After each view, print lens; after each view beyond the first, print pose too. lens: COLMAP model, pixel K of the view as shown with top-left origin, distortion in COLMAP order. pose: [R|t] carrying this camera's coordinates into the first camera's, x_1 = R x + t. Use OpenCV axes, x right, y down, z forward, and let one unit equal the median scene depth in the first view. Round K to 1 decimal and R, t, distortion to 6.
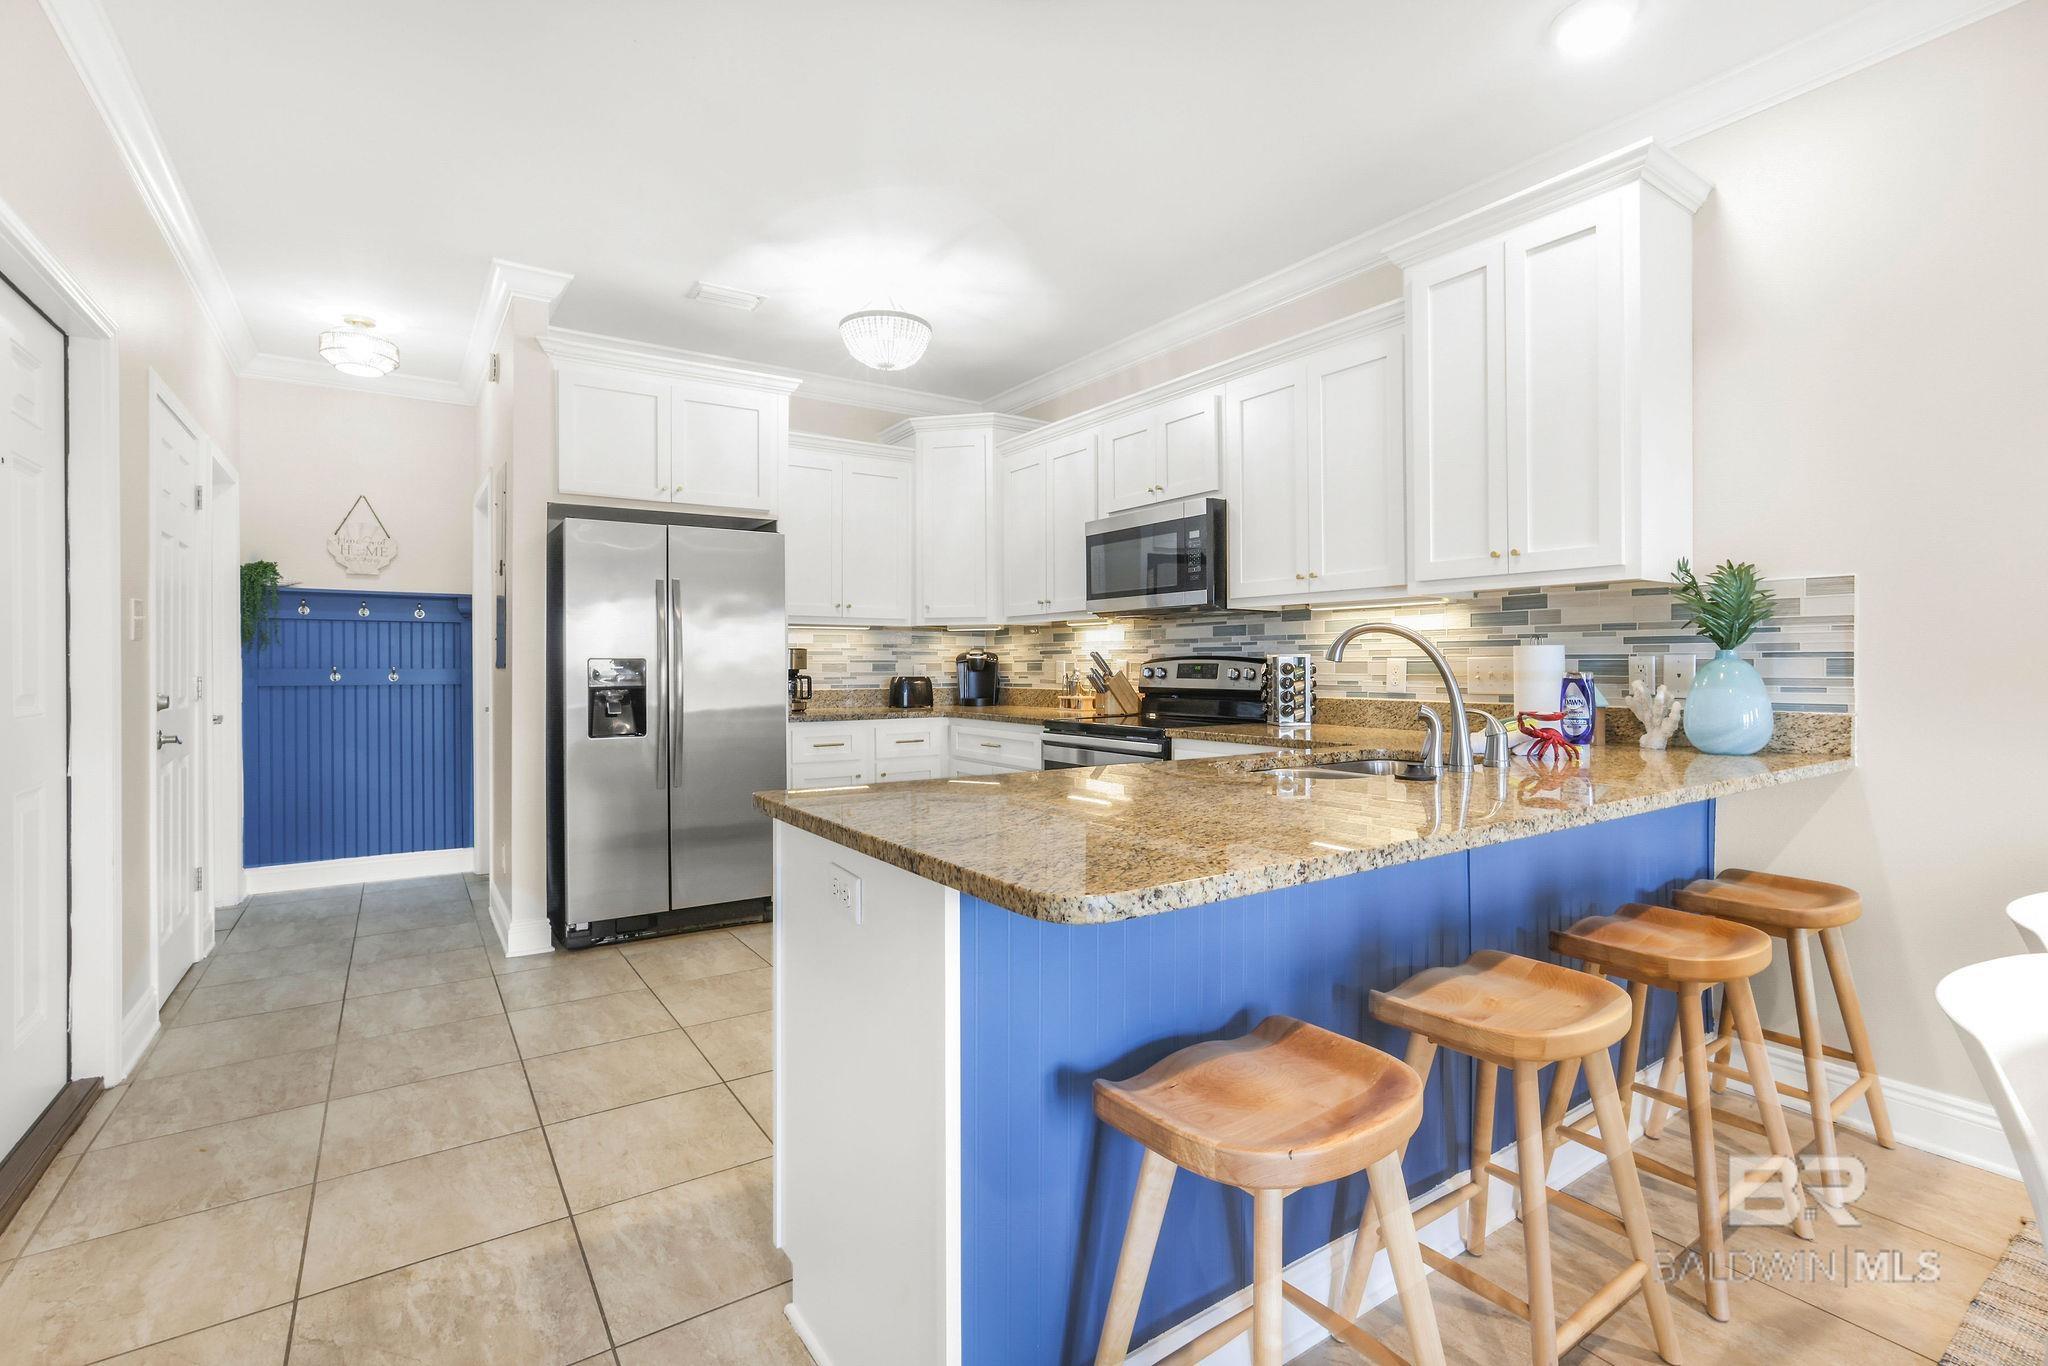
lens RADIAL K [[941.3, 0, 1031.2], [0, 941.3, 674.0], [0, 0, 1]] dist [-0.031076, 0.012253]
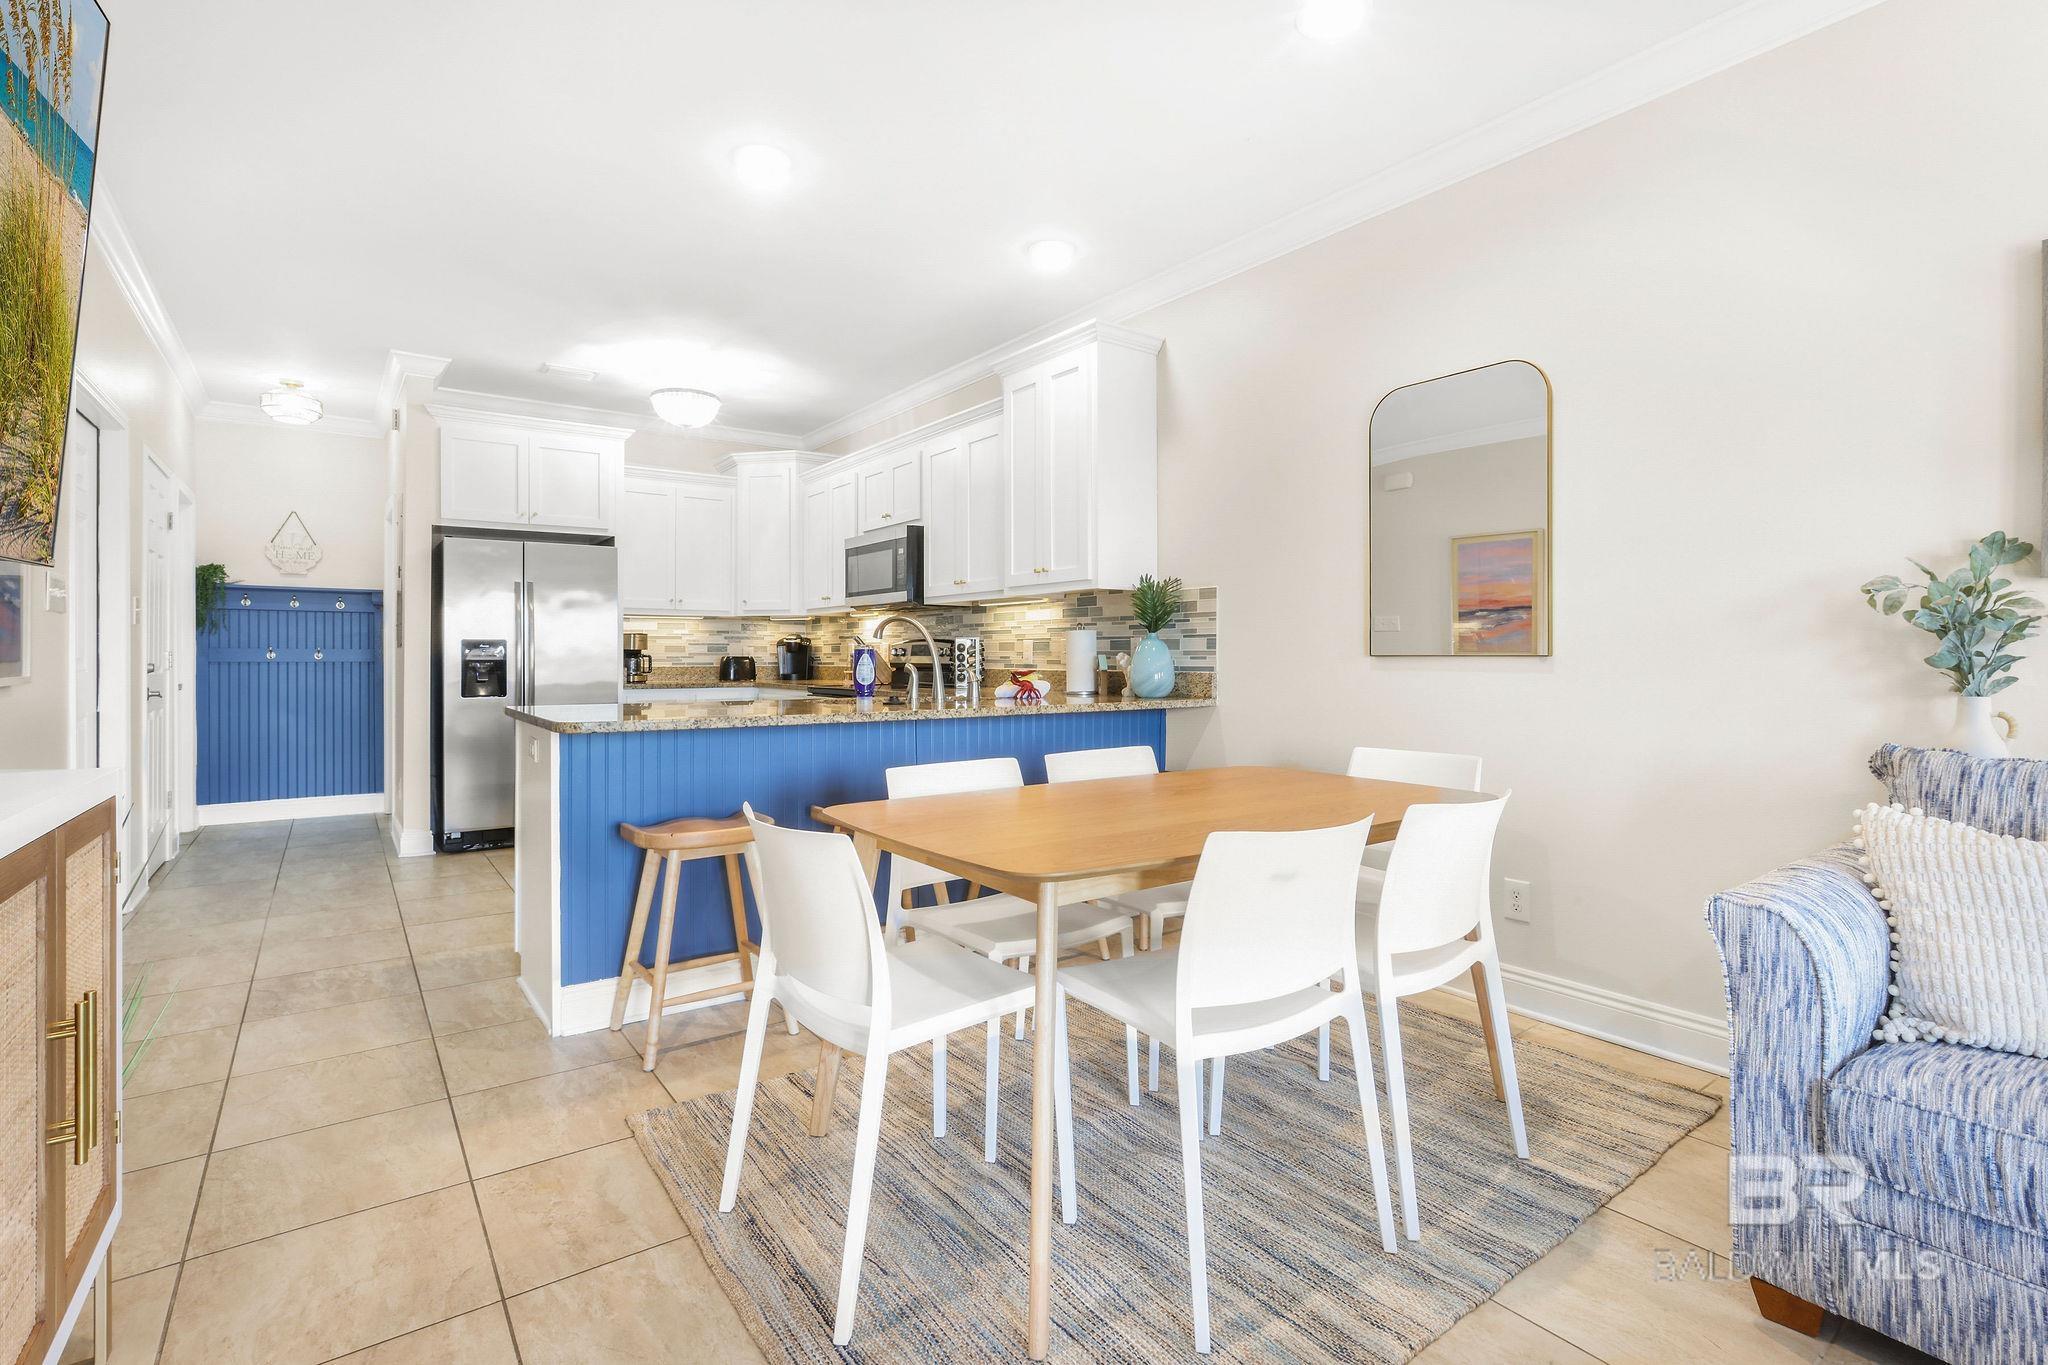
lens RADIAL K [[941.3, 0, 1012.1], [0, 941.3, 661.8], [0, 0, 1]] dist [-0.031076, 0.012253]
pose [[0.999430, 0.001856, 0.033722, 0.271918], [-0.001782, 0.999996, -0.002205, 0.016815], [-0.033726, 0.002144, 0.999429, -0.372015]]
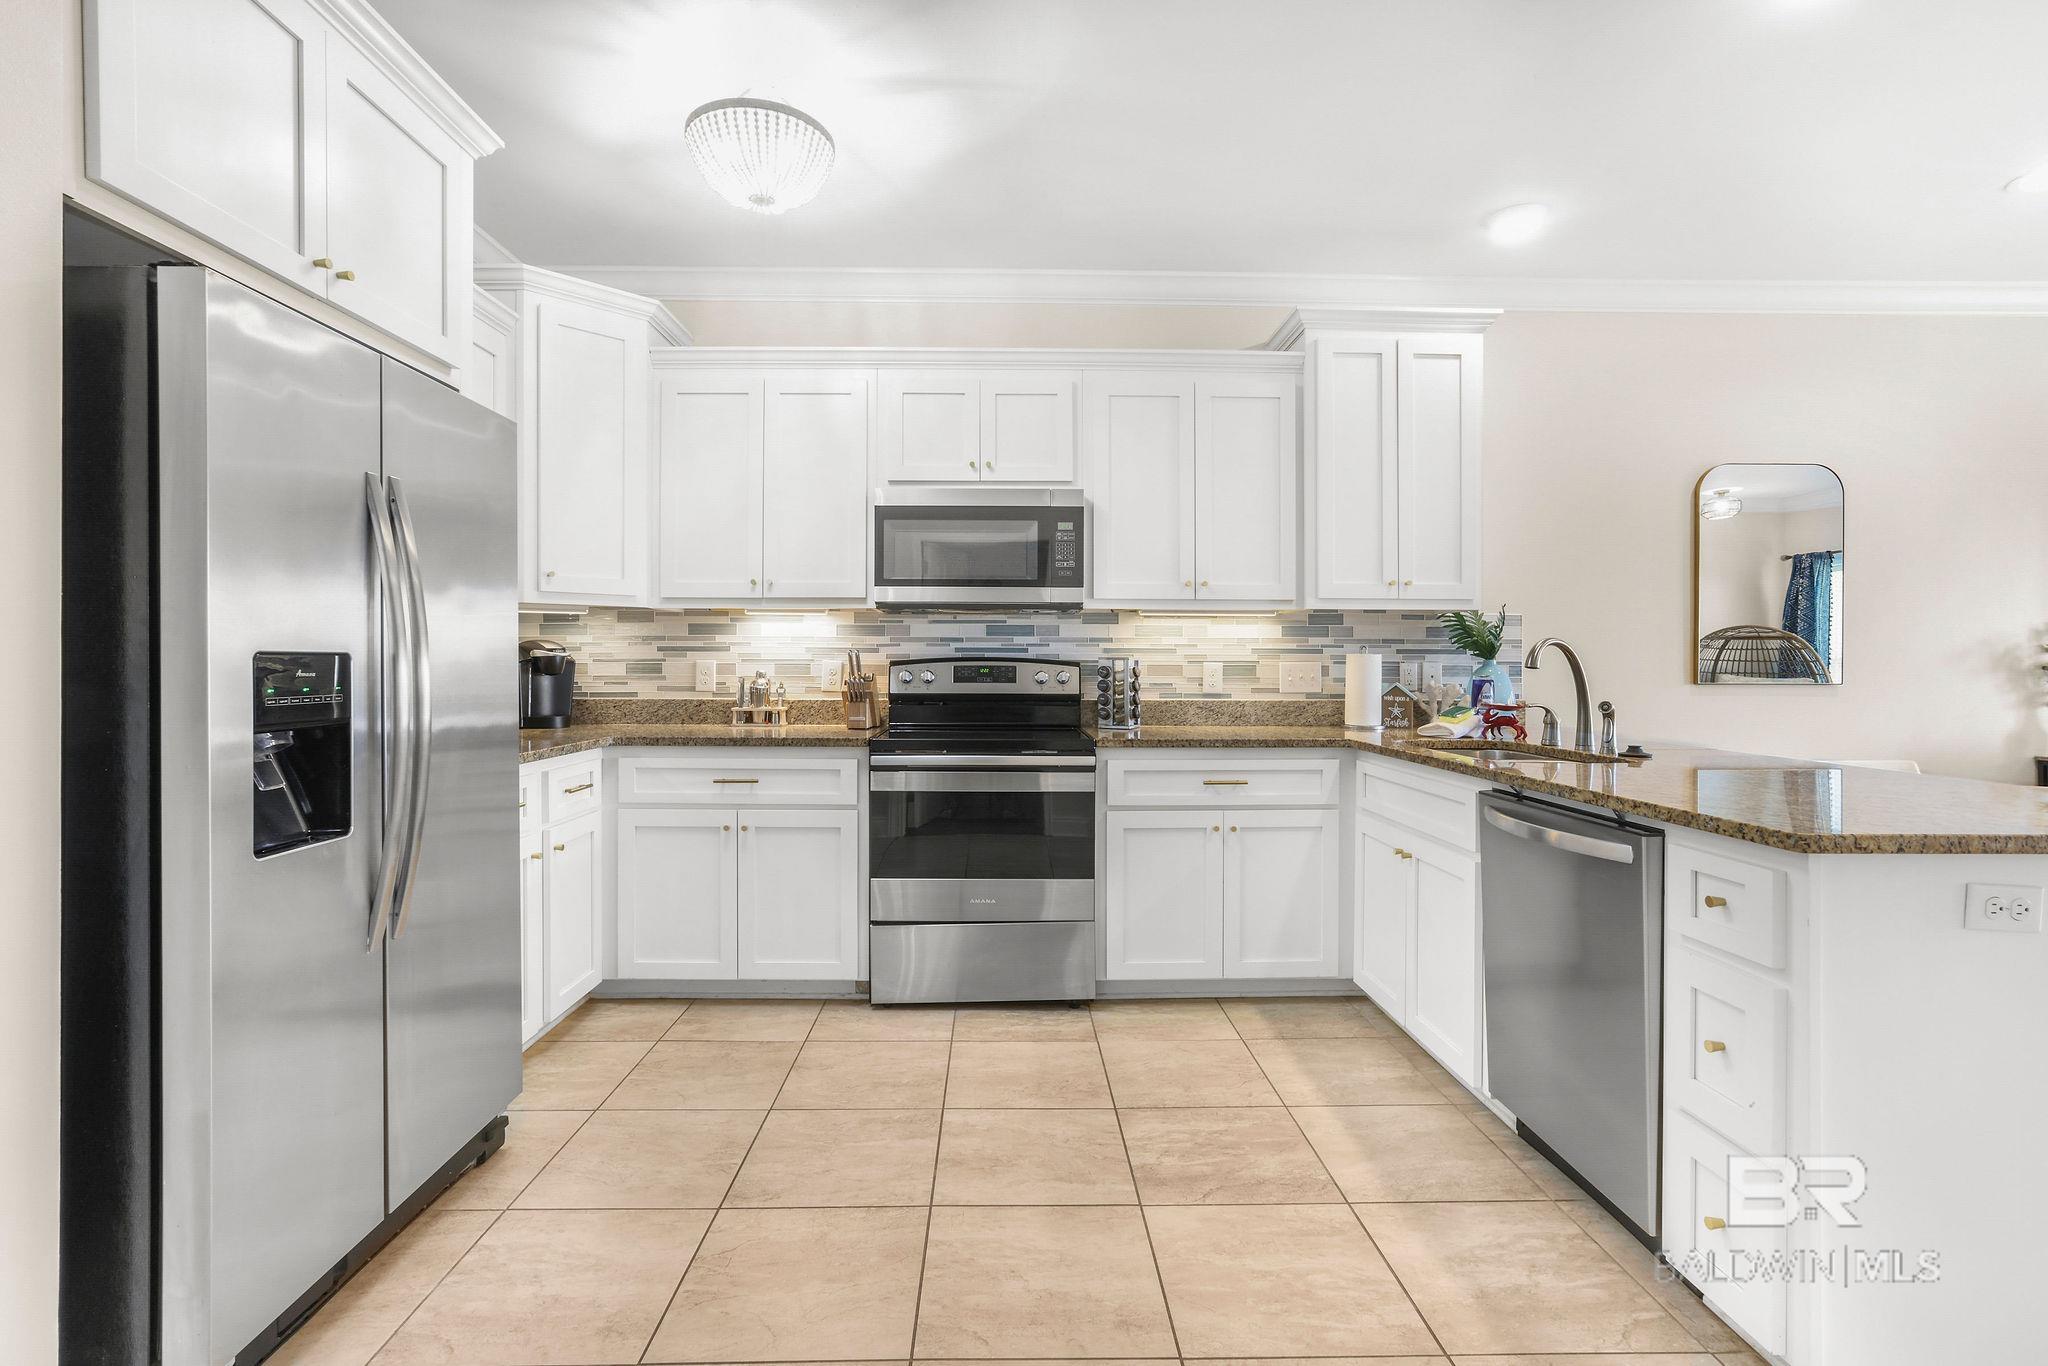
lens RADIAL K [[941.3, 0, 1015.6], [0, 941.3, 676.0], [0, 0, 1]] dist [-0.031076, 0.012253]
pose [[0.541670, -0.007520, 0.840558, -0.587601], [0.003221, 0.999971, 0.006870, -0.007741], [-0.840585, -0.001014, 0.541679, 0.504946]]
